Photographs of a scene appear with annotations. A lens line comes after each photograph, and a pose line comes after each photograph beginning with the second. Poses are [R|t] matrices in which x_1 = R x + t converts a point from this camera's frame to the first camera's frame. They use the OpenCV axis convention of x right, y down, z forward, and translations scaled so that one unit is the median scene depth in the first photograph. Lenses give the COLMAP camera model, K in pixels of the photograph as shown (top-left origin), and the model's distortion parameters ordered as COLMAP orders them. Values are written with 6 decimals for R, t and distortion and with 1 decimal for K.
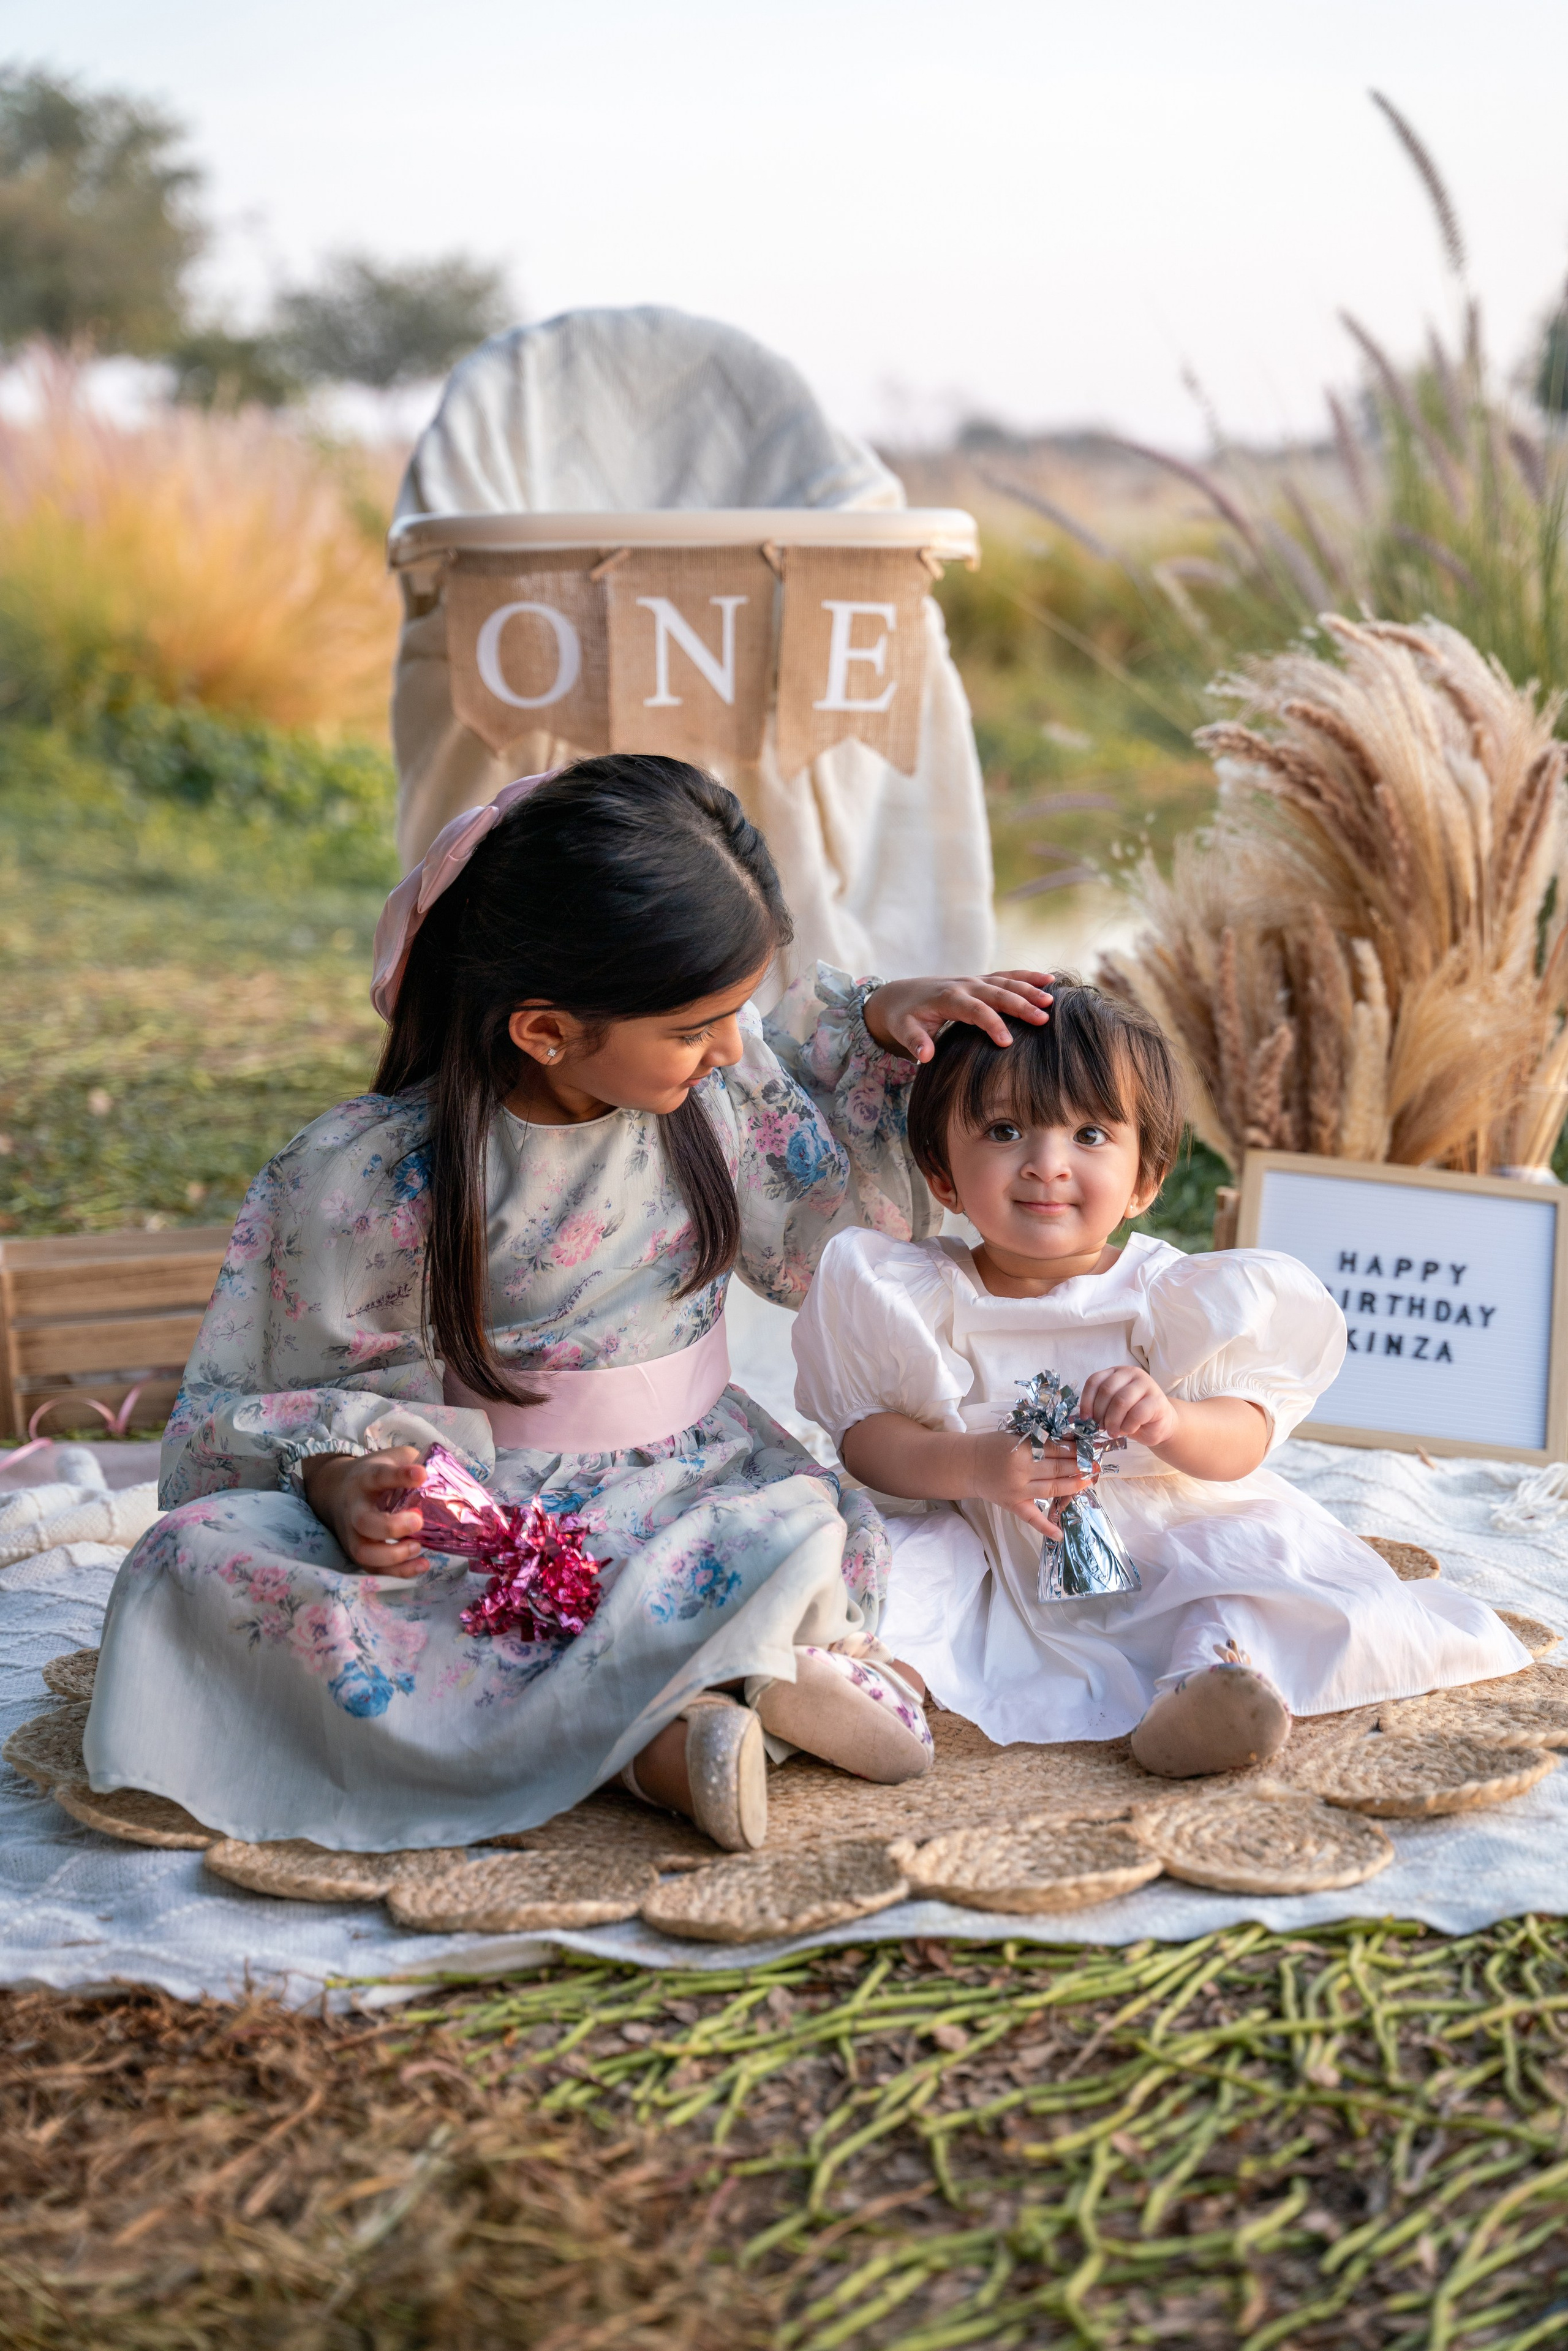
lens RADIAL K [[4025.3, 0, 807.0], [0, 4025.3, 1175.1], [0, 0, 1]] dist [0.234610, 0.000000]
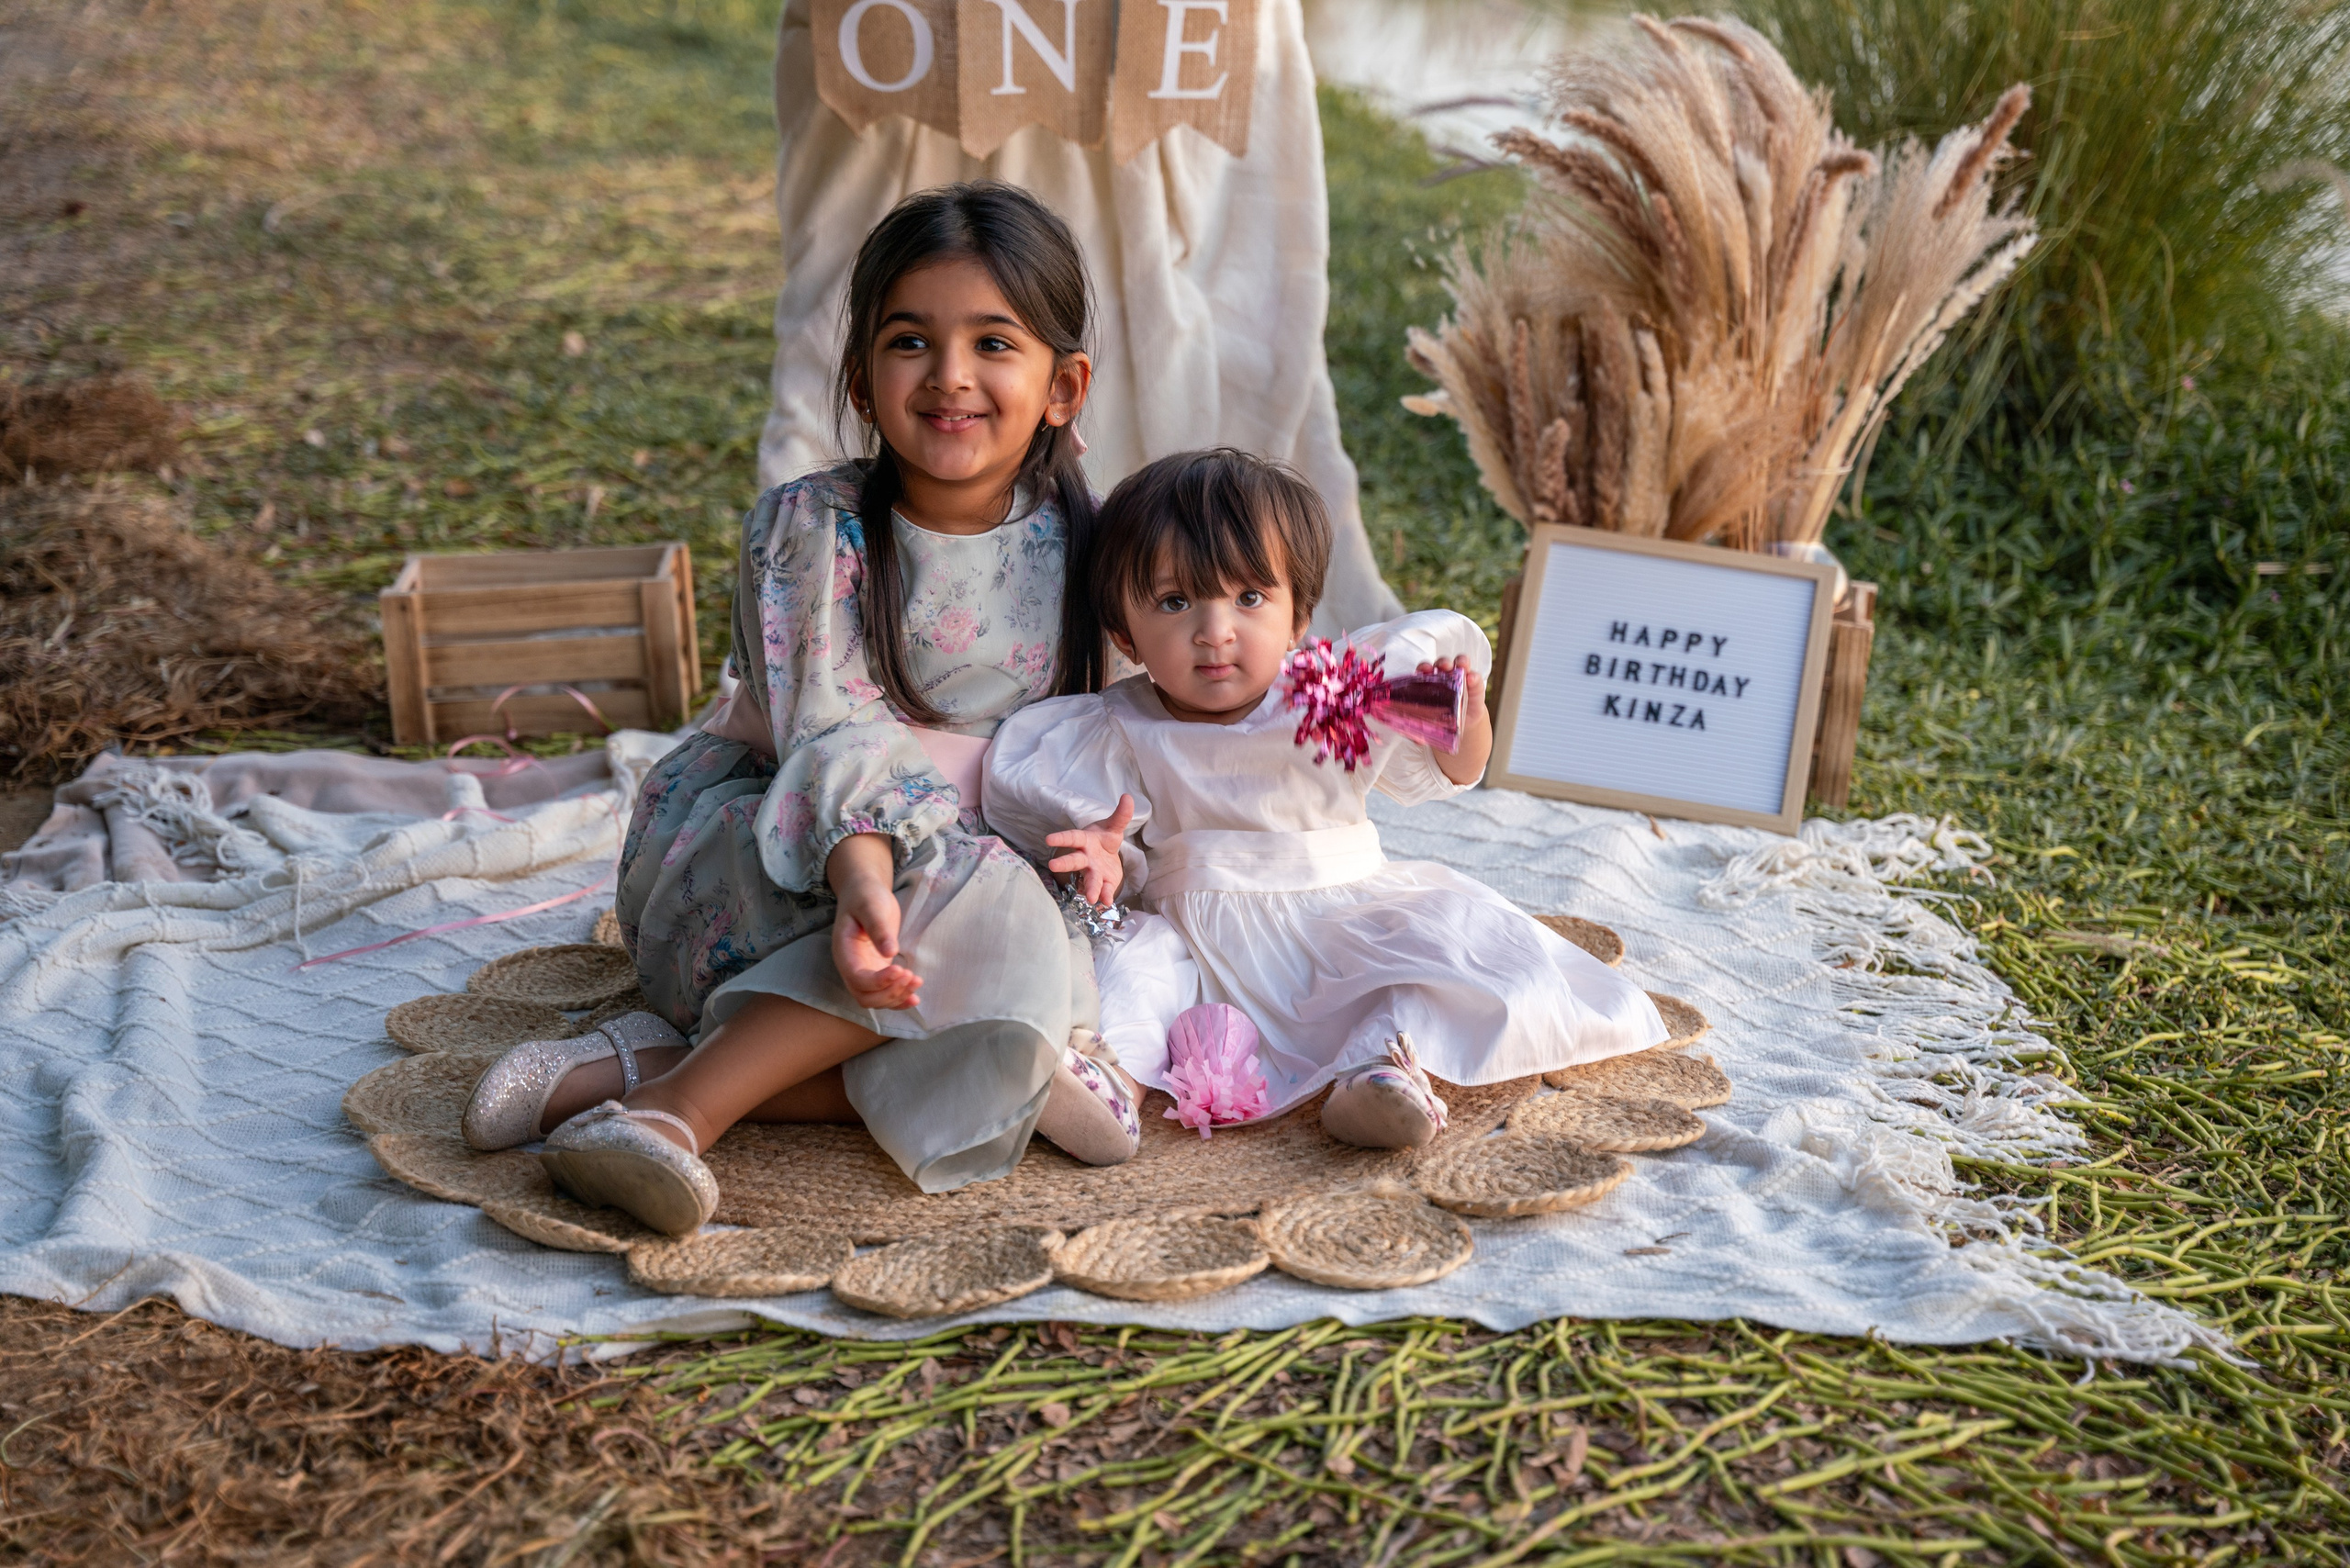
lens RADIAL K [[4141.4, 0, 1159.4], [0, 4141.4, 770.7], [0, 0, 1]] dist [0.225113, 0.000000]
pose [[0.997195, 0.030686, -0.068267, 0.124759], [-0.021427, 0.990959, 0.132442, -0.123903], [0.071714, -0.130607, 0.988837, -0.174783]]
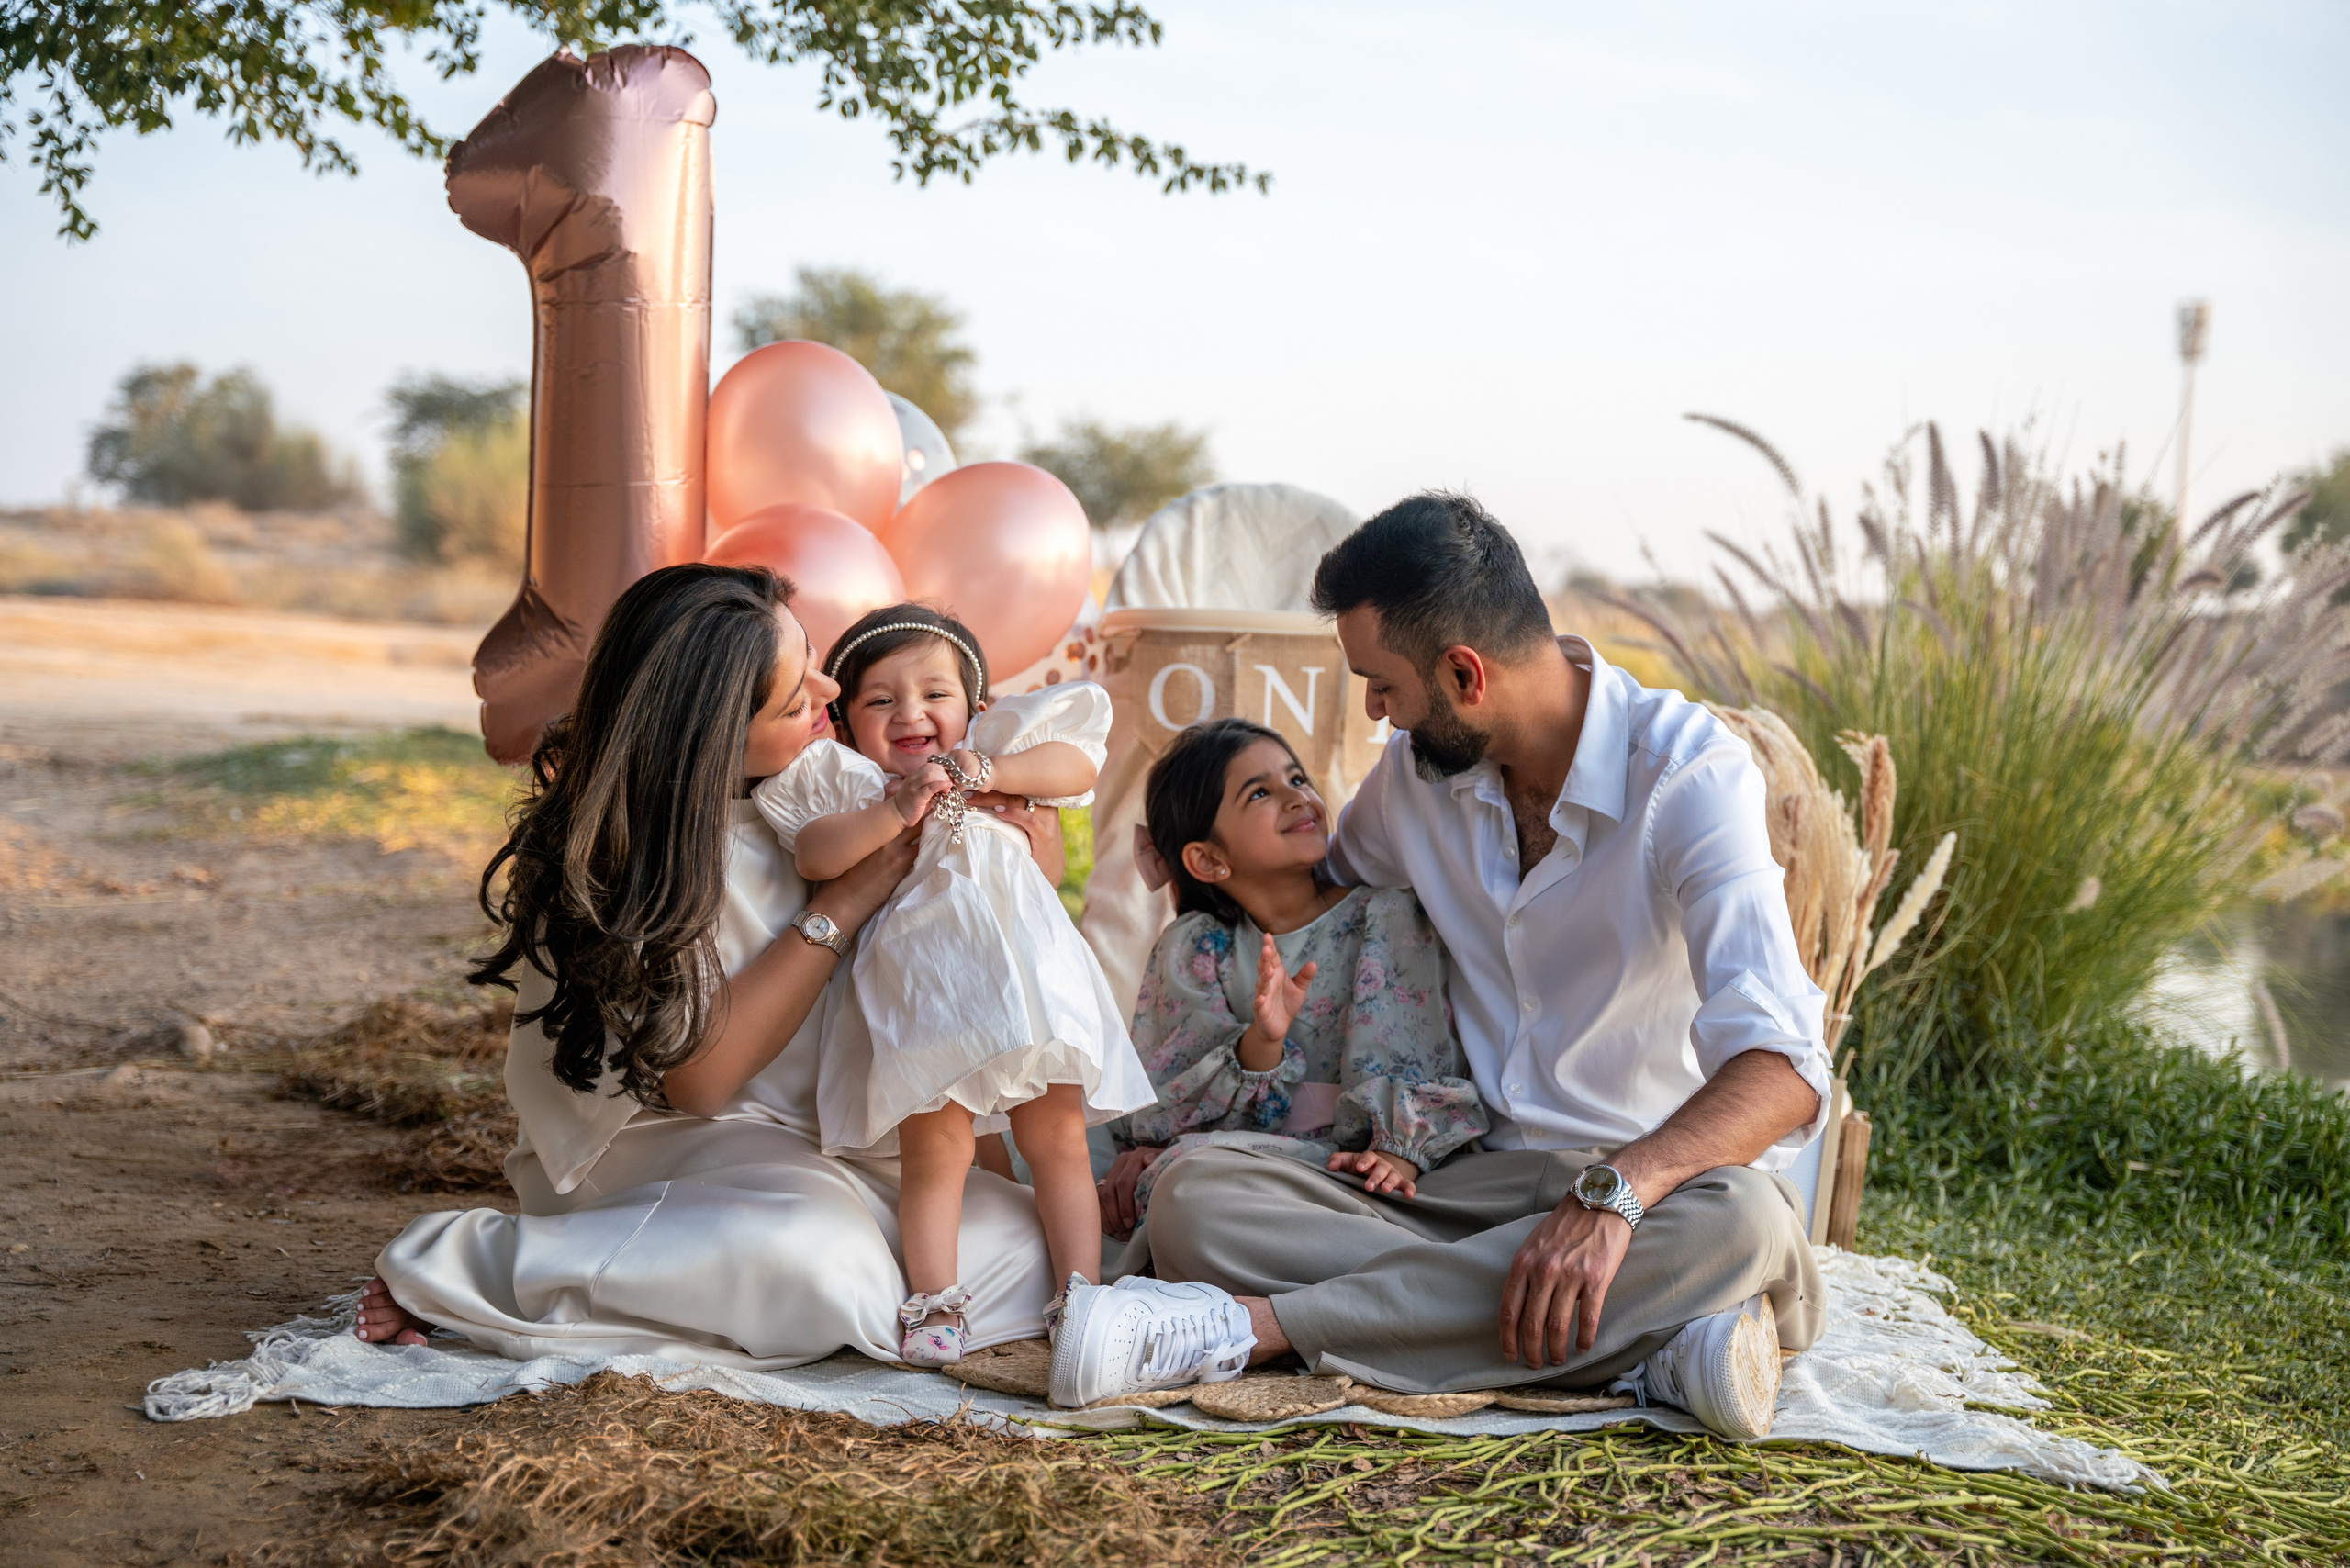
lens RADIAL K [[3397.9, 0, 1205.7], [0, 3397.9, 789.4], [0, 0, 1]] dist [0.140419, 0.000000]
pose [[0.996101, 0.057419, -0.066981, 0.043565], [-0.064840, 0.991308, -0.114476, 0.081956], [0.059825, 0.118373, 0.991165, -0.431816]]
